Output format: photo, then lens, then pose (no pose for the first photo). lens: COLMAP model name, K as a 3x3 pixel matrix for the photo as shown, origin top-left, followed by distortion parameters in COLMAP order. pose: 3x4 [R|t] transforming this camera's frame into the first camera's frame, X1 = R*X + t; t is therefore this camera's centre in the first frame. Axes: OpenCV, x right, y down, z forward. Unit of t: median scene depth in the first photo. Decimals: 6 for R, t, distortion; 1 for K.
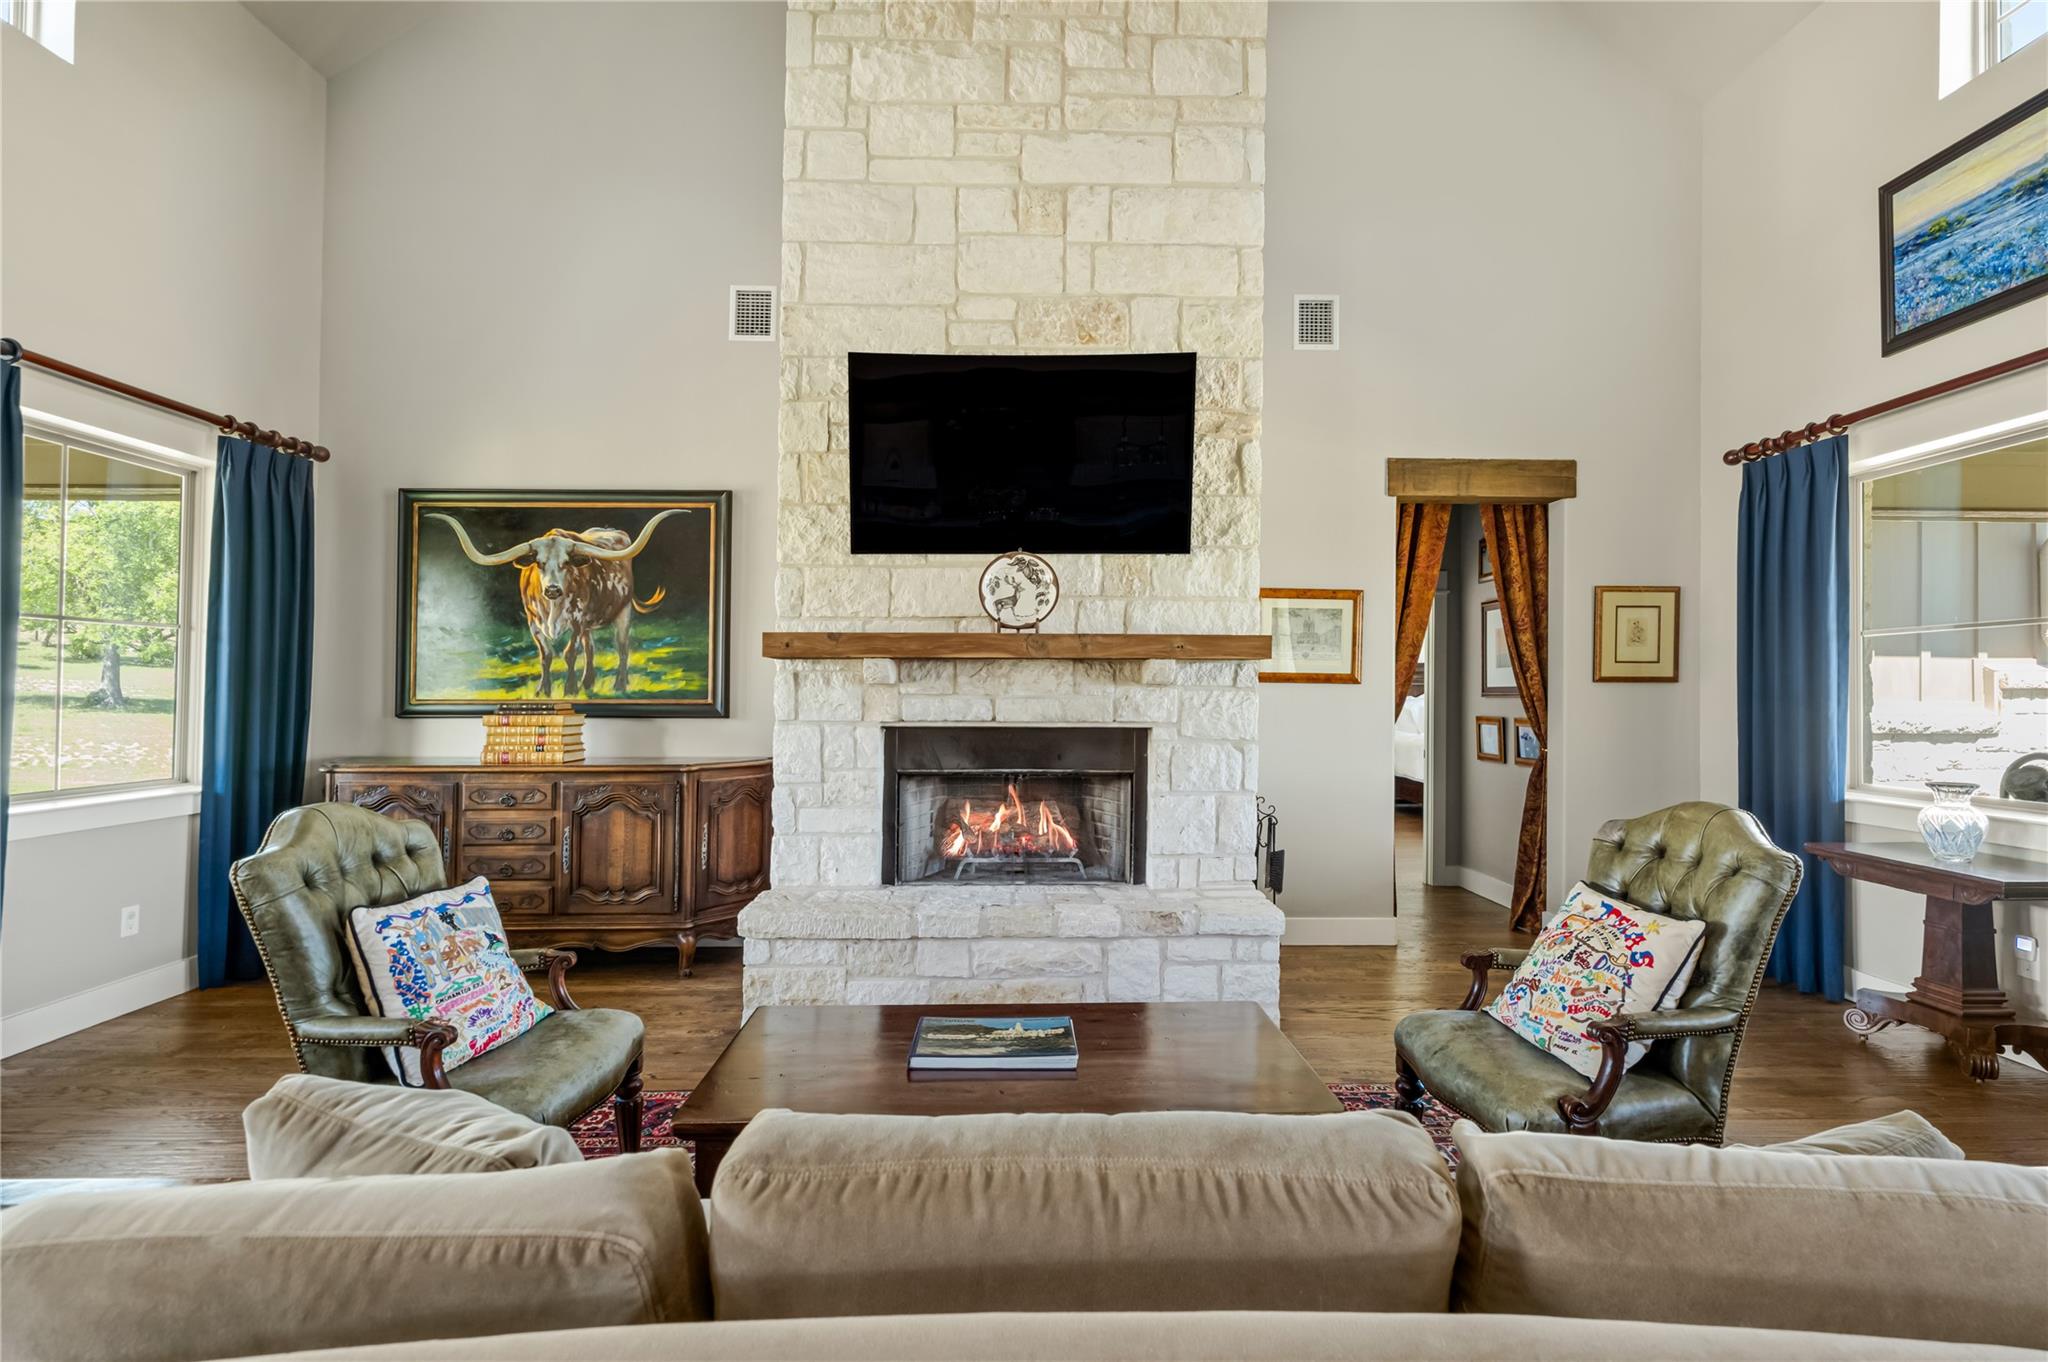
lens RADIAL K [[965.9, 0, 1027.7], [0, 965.9, 643.0], [0, 0, 1]] dist [0.000693, 0.000169]
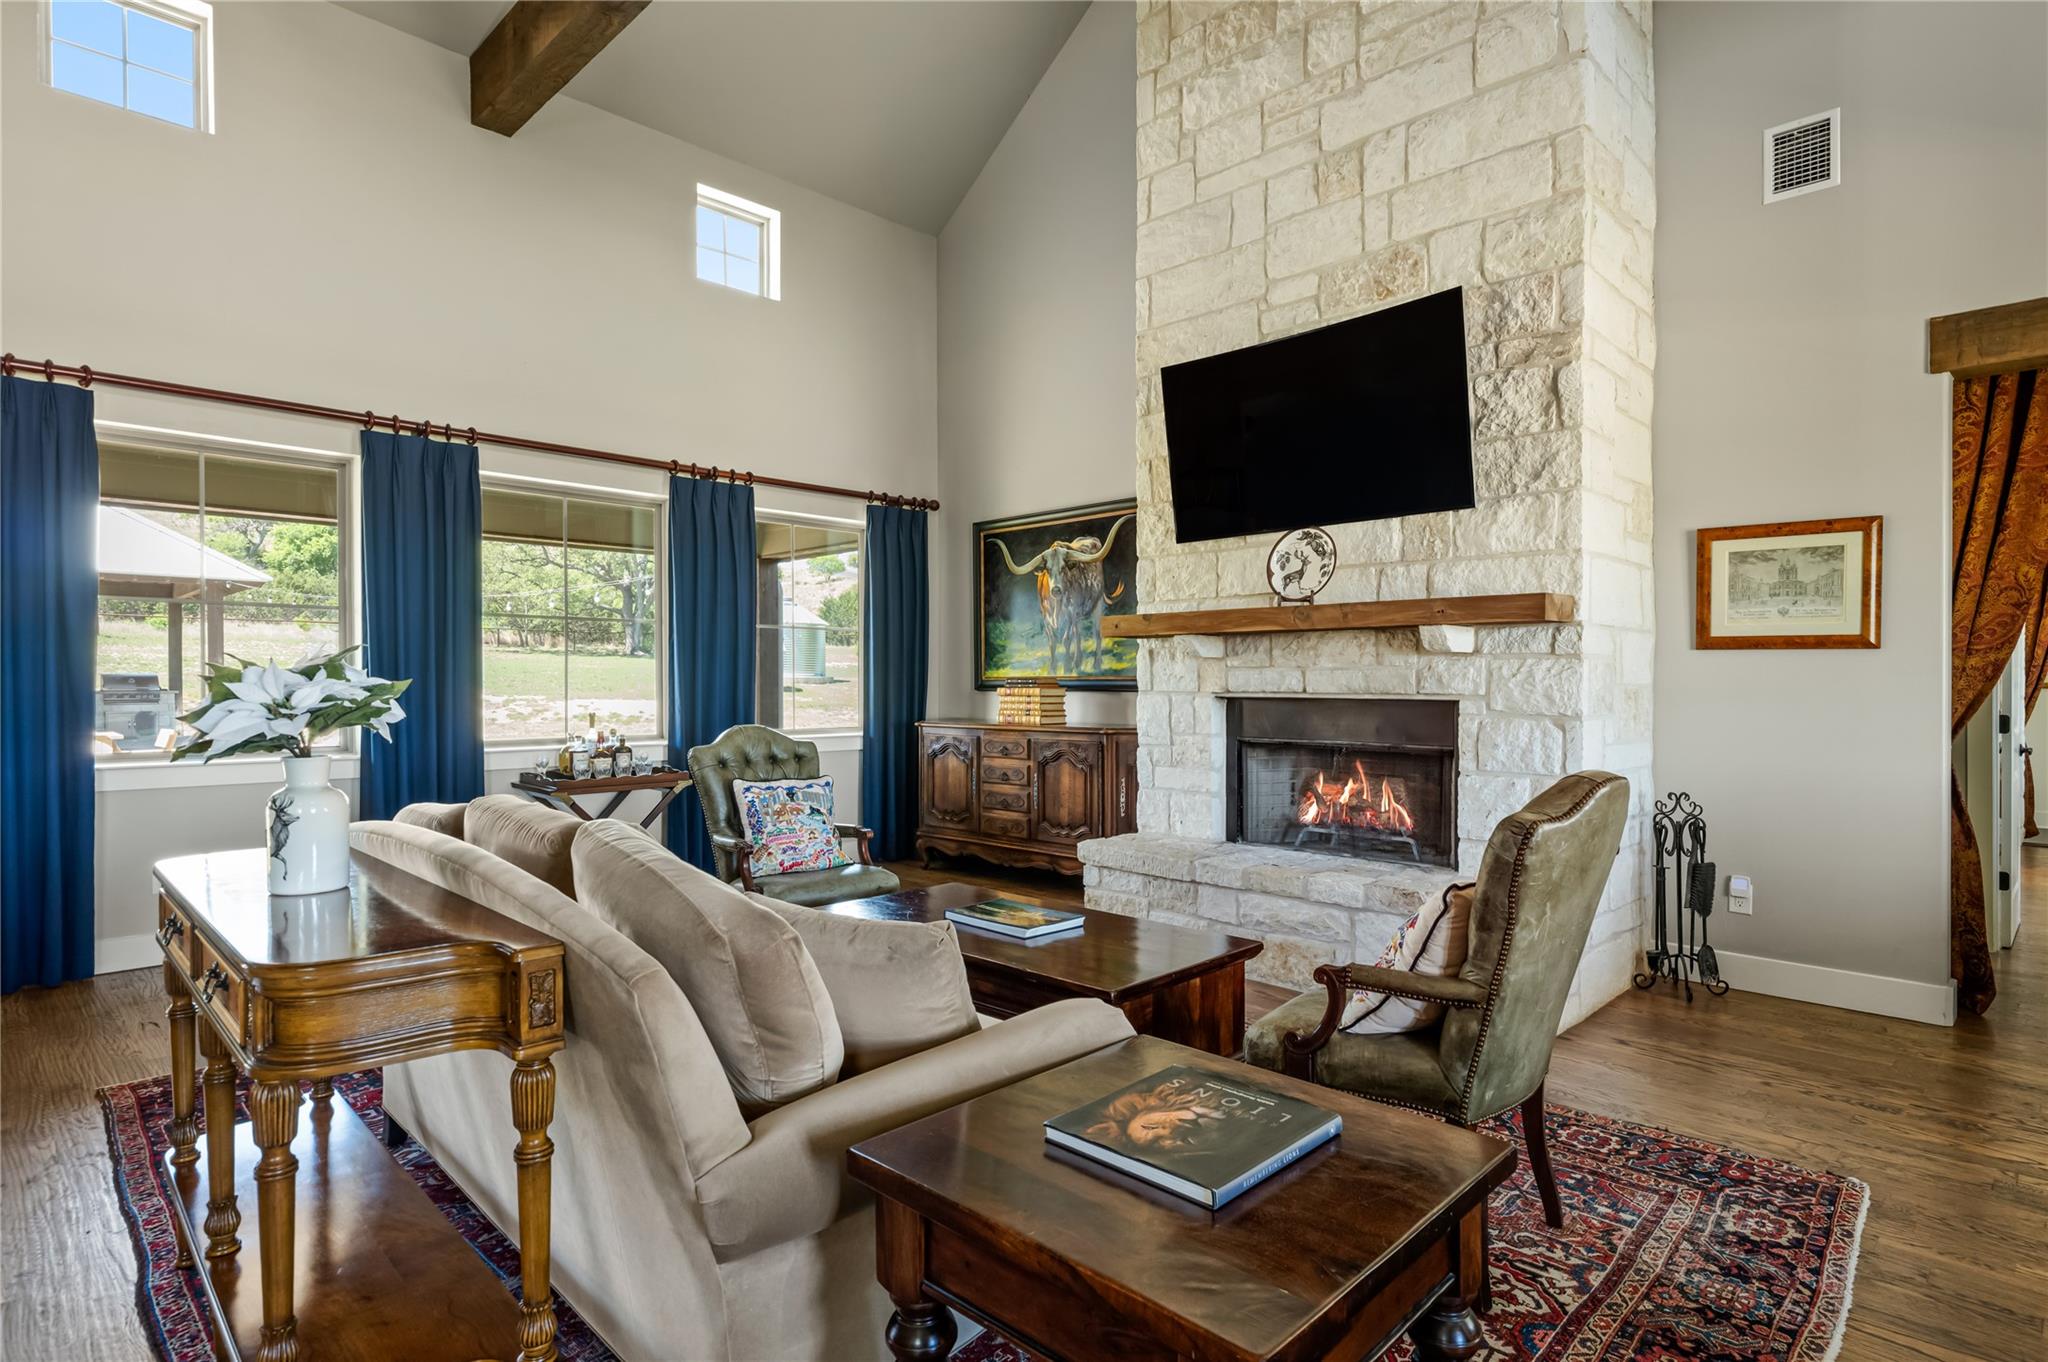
lens RADIAL K [[1041.4, 0, 979.9], [0, 1041.4, 642.6], [0, 0, 1]] dist [0.001897, 0.000596]
pose [[0.682414, -0.028753, -0.730400, 0.528466], [0.037162, 0.999299, -0.004618, 0.020035], [0.730020, -0.023992, 0.683004, -0.005127]]
